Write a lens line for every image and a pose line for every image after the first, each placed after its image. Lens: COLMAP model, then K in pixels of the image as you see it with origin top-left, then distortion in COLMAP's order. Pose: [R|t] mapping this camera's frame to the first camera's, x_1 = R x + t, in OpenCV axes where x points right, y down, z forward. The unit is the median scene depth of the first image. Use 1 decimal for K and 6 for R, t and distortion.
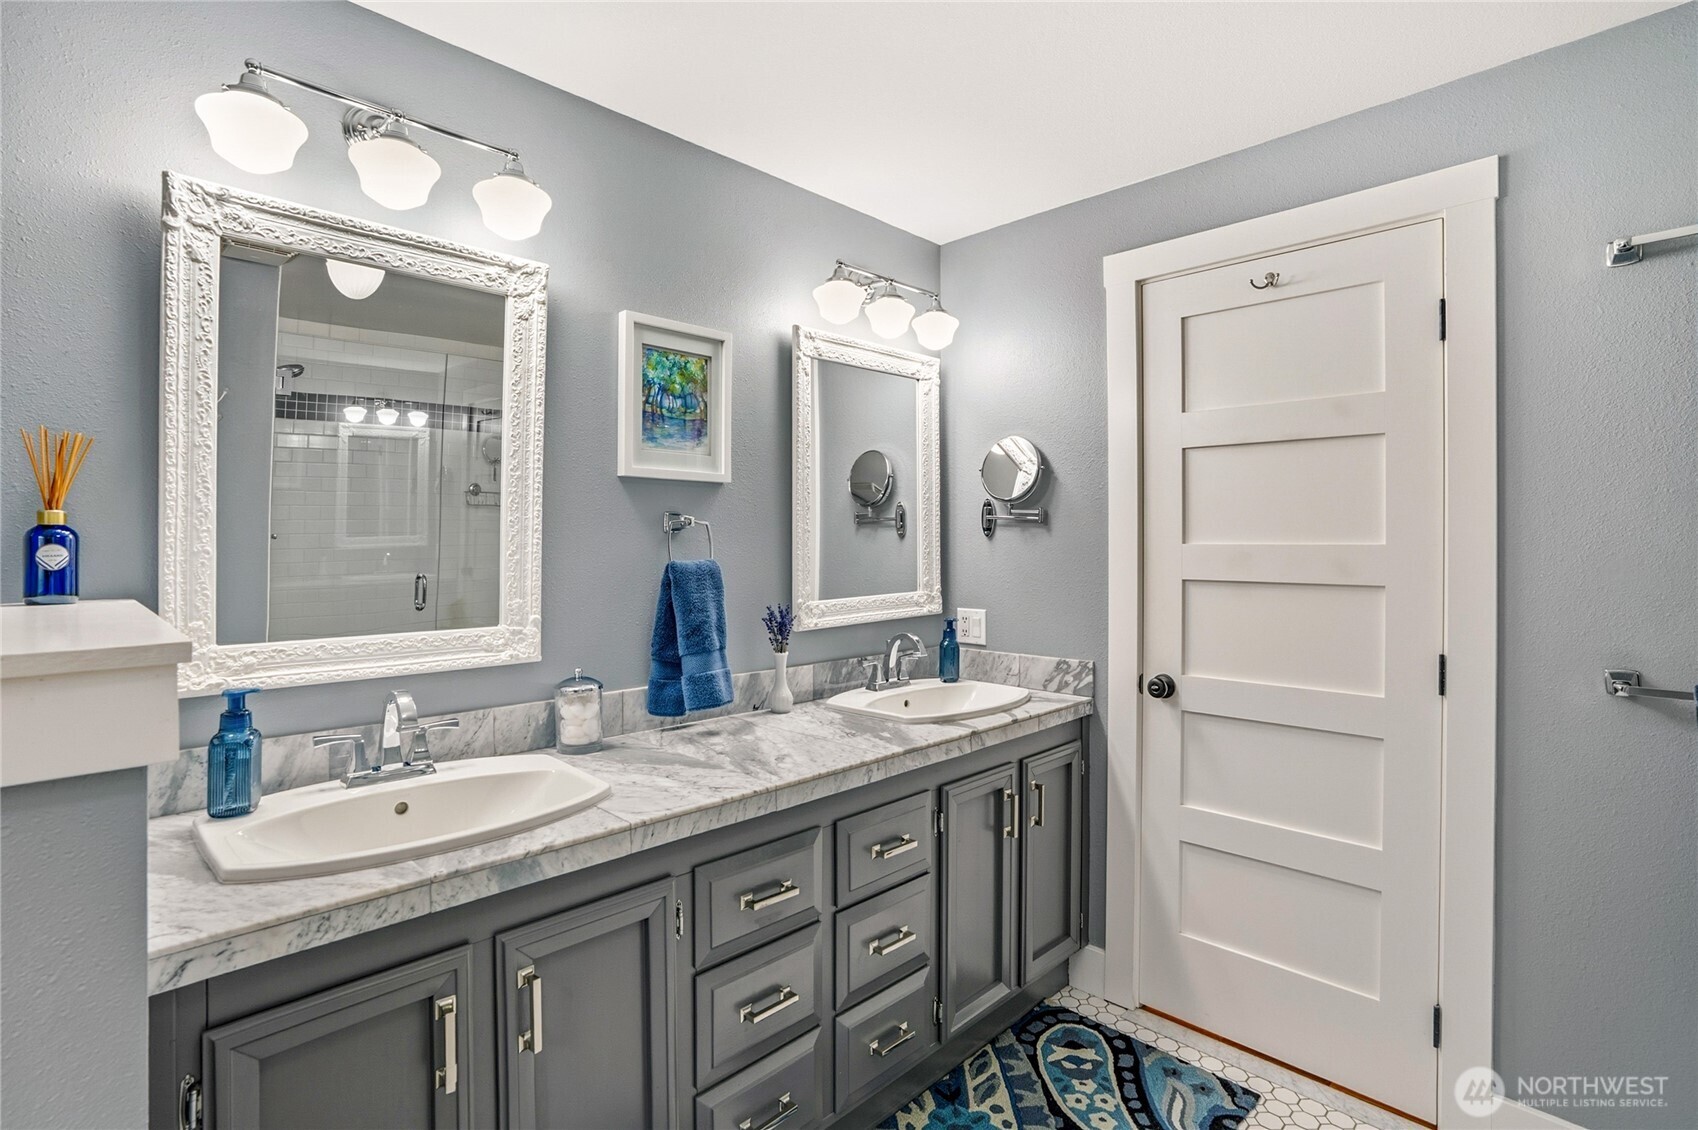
lens RADIAL K [[817.1, 0, 850.3], [0, 817.1, 541.4], [0, 0, 1]] dist [-0.024392, 0.000256]
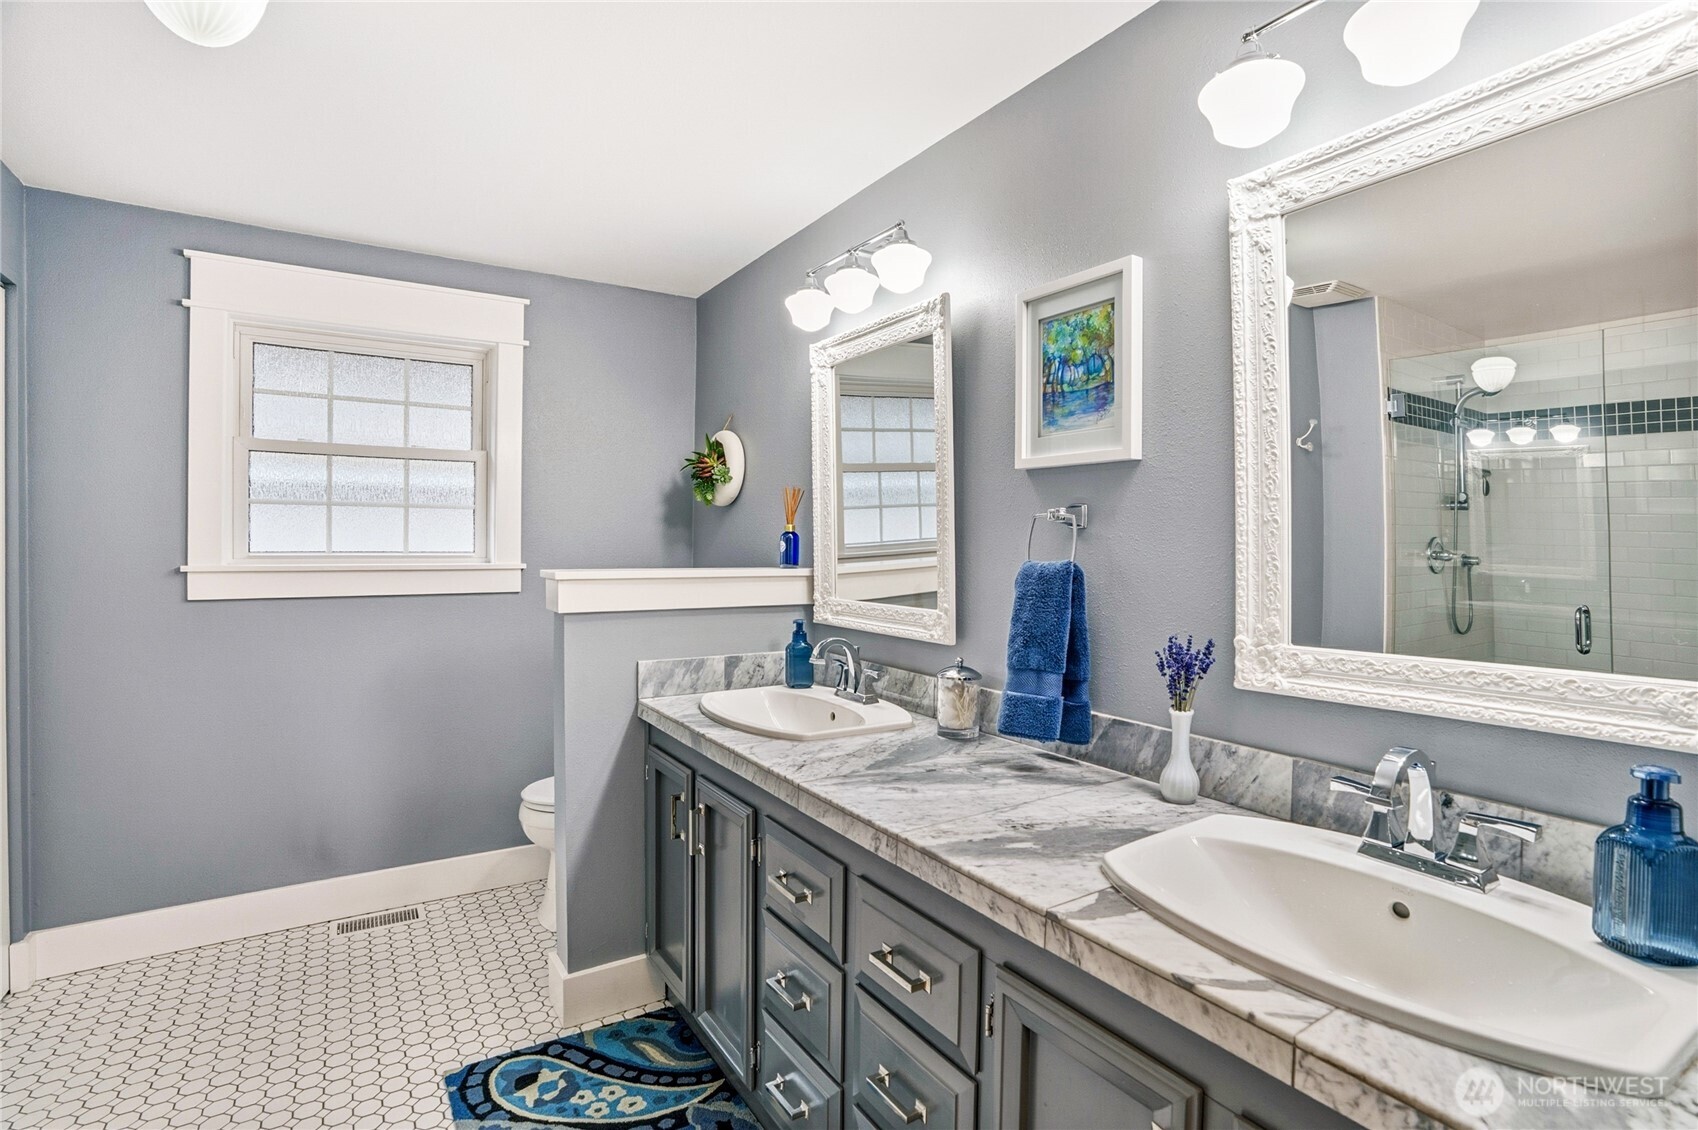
lens RADIAL K [[817.1, 0, 850.3], [0, 817.1, 541.4], [0, 0, 1]] dist [-0.024392, 0.000256]
pose [[-0.216790, 0.005634, -0.976202, 0.658578], [0.003268, 0.999982, 0.005046, -0.002339], [0.976213, -0.002097, -0.216804, 0.967365]]
